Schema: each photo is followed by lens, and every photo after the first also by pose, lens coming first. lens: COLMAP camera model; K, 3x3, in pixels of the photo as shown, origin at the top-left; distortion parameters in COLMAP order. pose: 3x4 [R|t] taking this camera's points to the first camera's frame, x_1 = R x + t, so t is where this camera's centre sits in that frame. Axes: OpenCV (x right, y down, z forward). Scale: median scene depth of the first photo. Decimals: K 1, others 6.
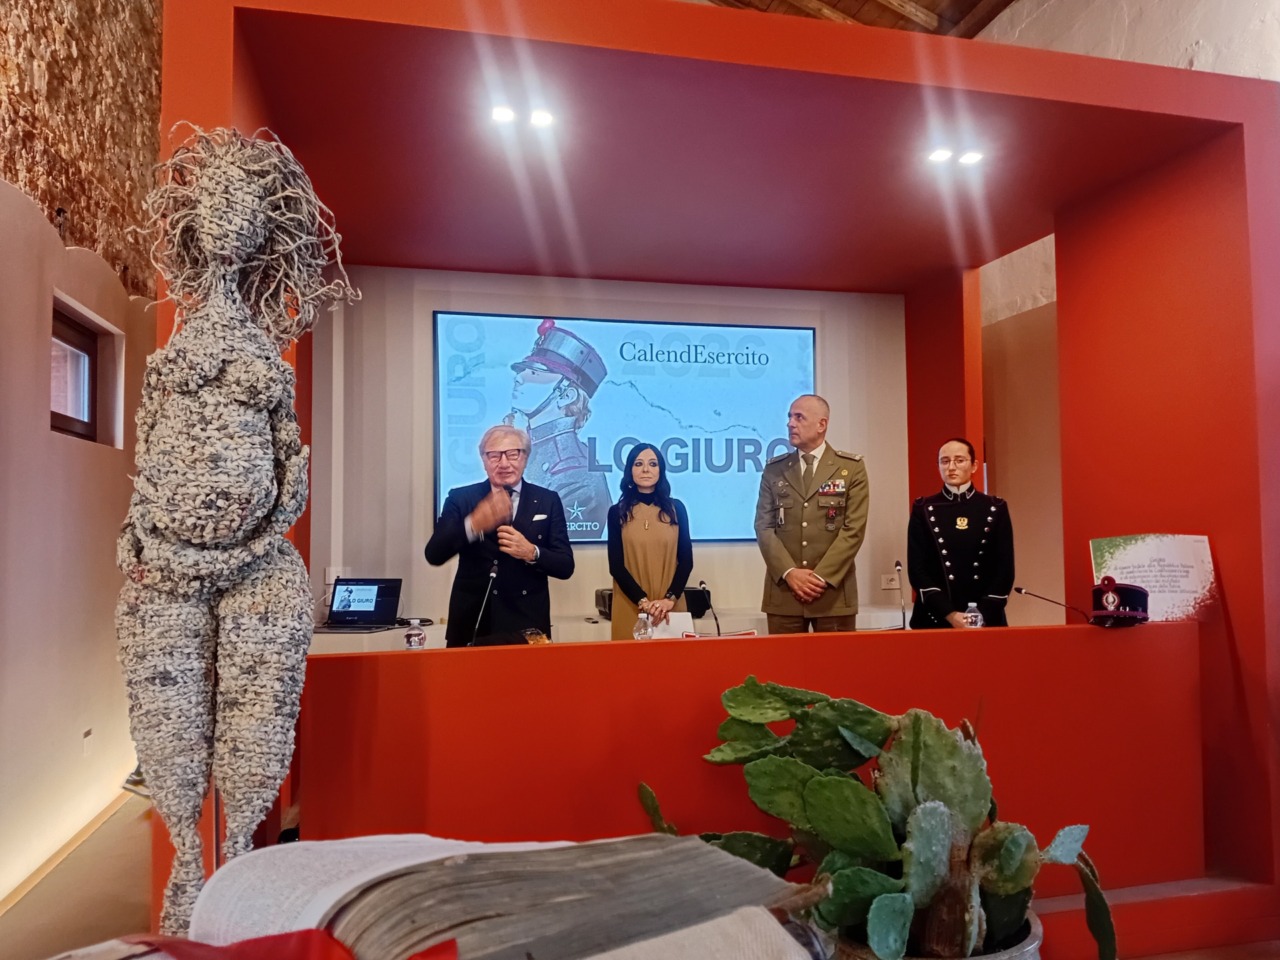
lens RADIAL K [[968.1, 0, 640.2], [0, 968.1, 477.9], [0, 0, 1]] dist [0.053253, -0.094232]
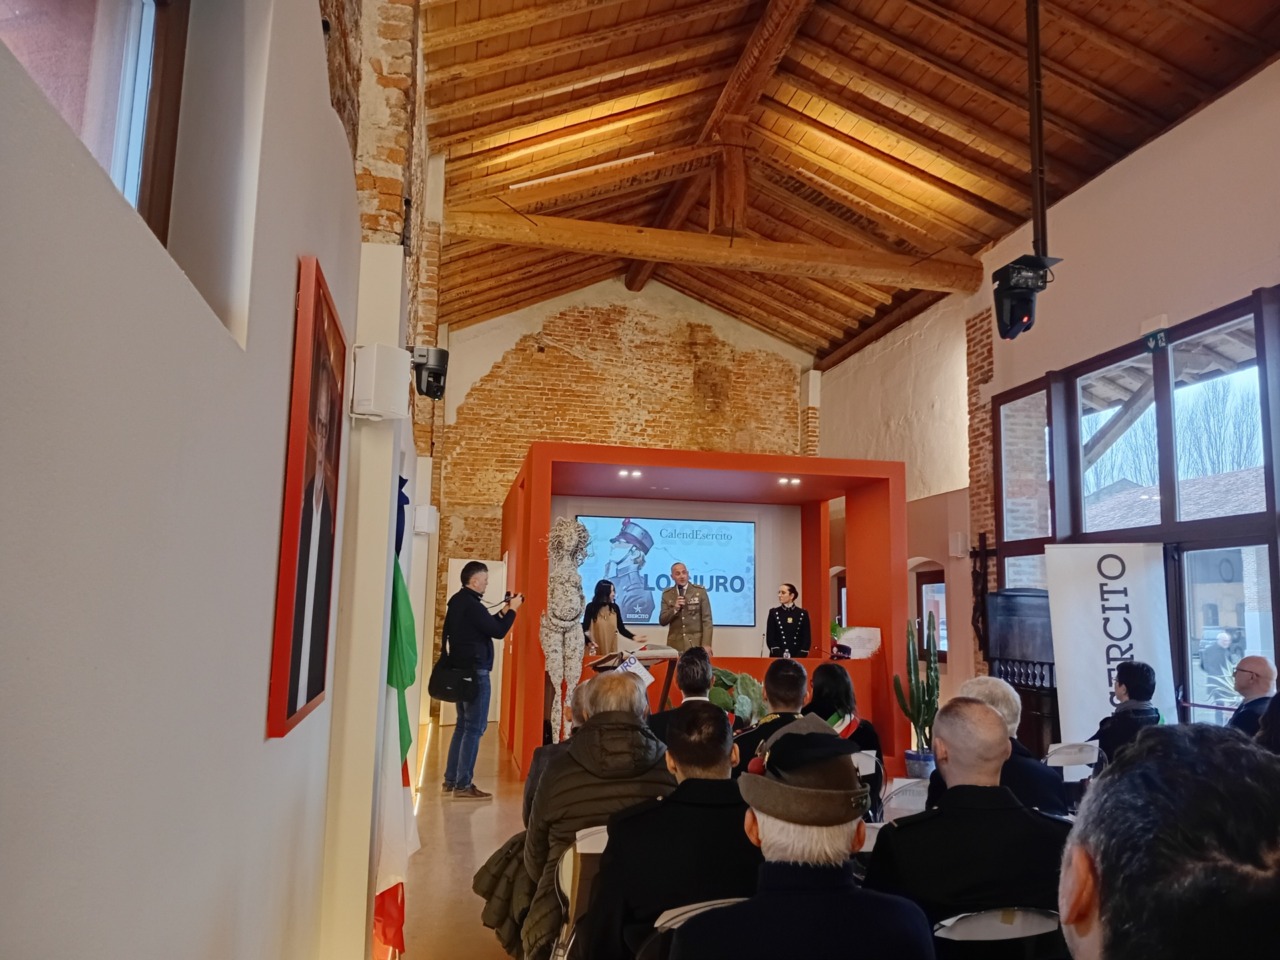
lens RADIAL K [[964.4, 0, 640.0], [0, 964.4, 480.0], [0, 0, 1]] dist [0.037973, -0.068677]
pose [[0.999126, 0.025827, -0.032856, 0.003077], [-0.028565, 0.995904, -0.085786, -0.171610], [0.030506, 0.086650, 0.995772, -2.958820]]
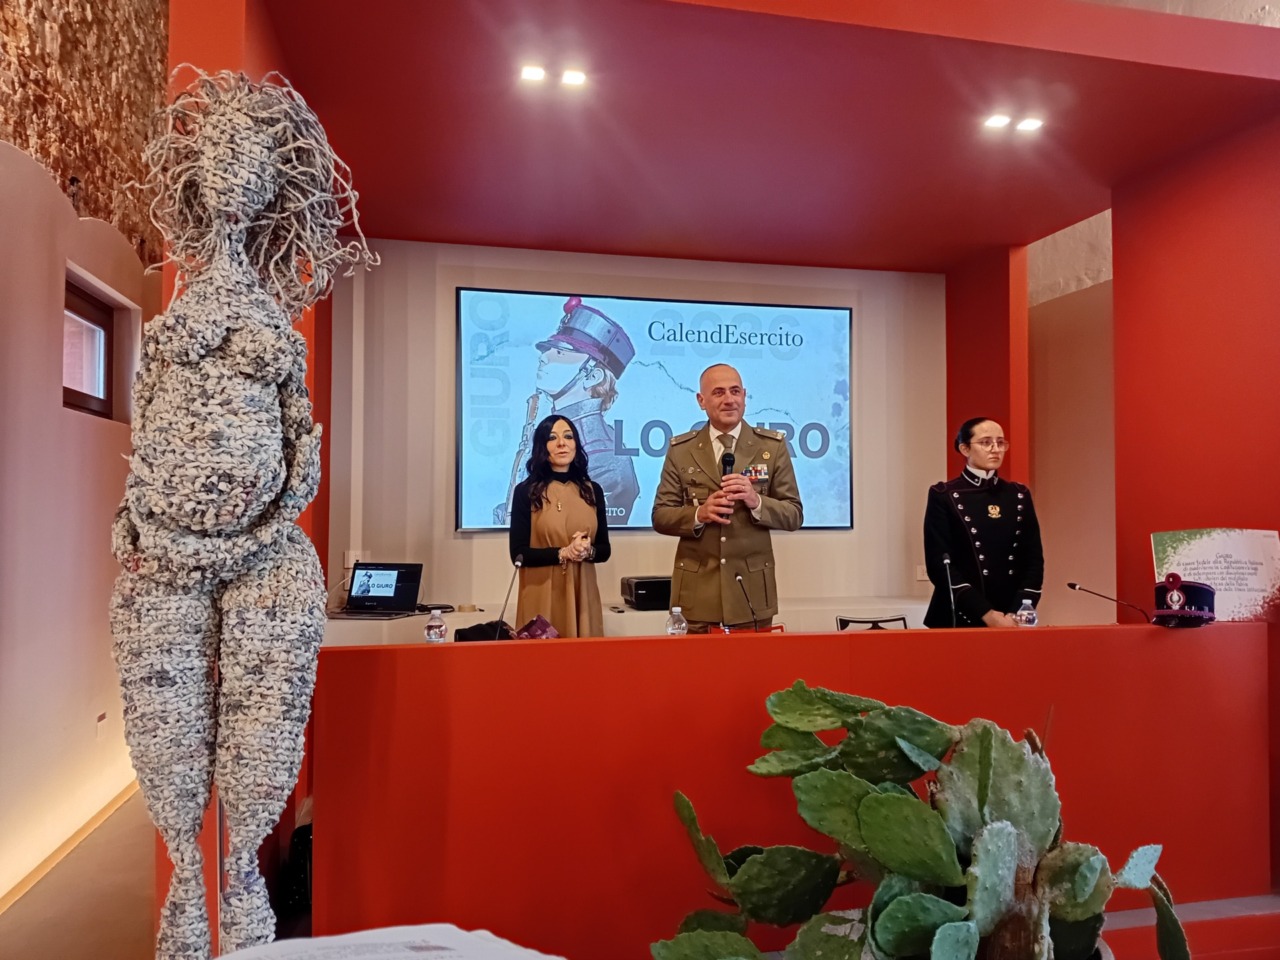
lens RADIAL K [[964.4, 0, 640.0], [0, 964.4, 480.0], [0, 0, 1]] dist [0.037973, -0.068677]
pose [[0.999744, 0.011515, -0.019492, -0.024140], [-0.011140, 0.999753, 0.019223, -0.001360], [0.019709, -0.019001, 0.999625, 0.098677]]
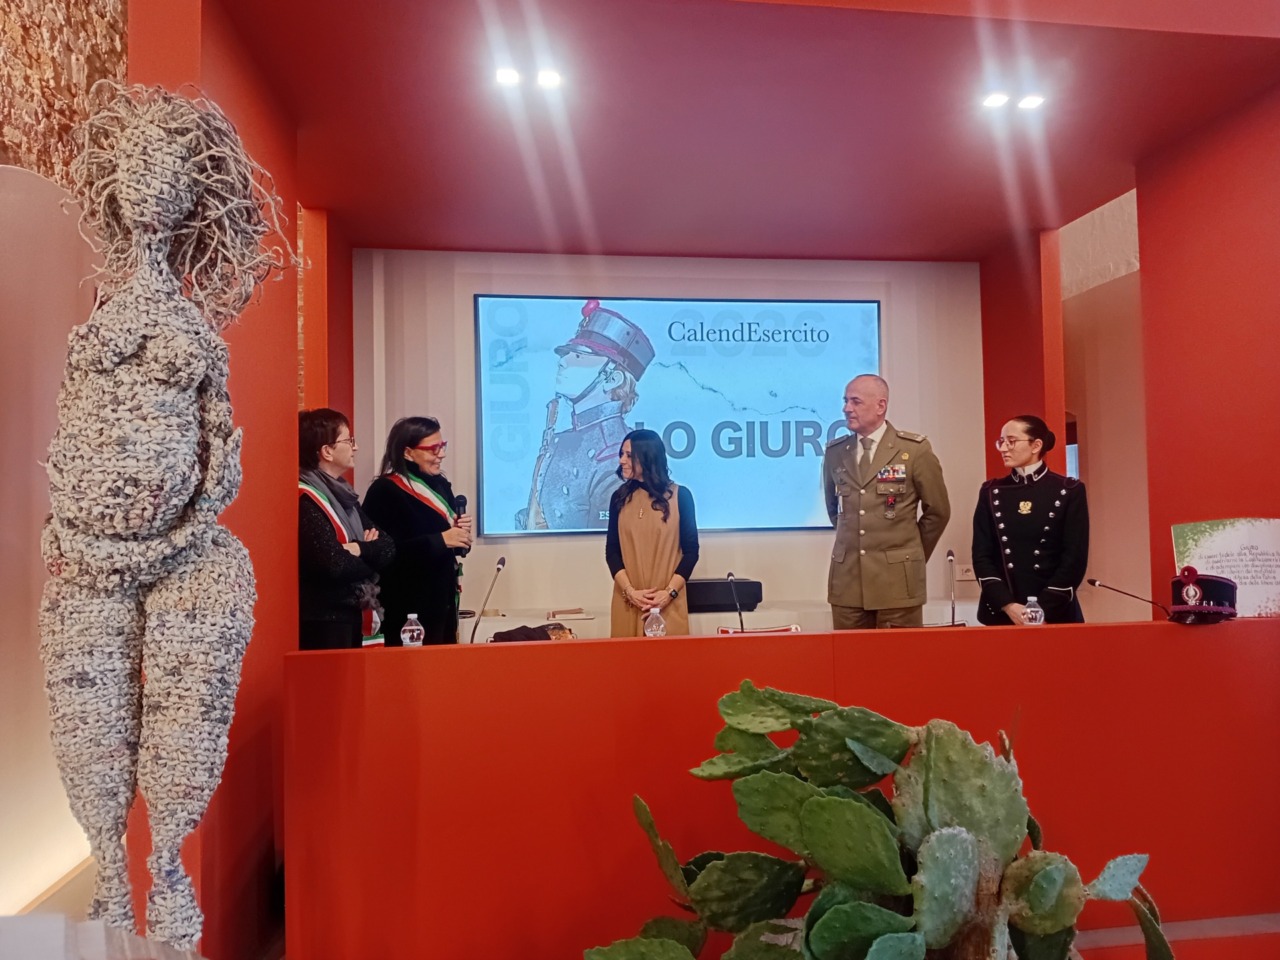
lens RADIAL K [[968.1, 0, 640.2], [0, 968.1, 477.9], [0, 0, 1]] dist [0.053253, -0.094232]
pose [[0.994813, -0.010737, -0.101149, 0.123706], [0.011849, 0.999876, 0.010401, 0.009119], [0.101025, -0.011546, 0.994817, 0.119750]]
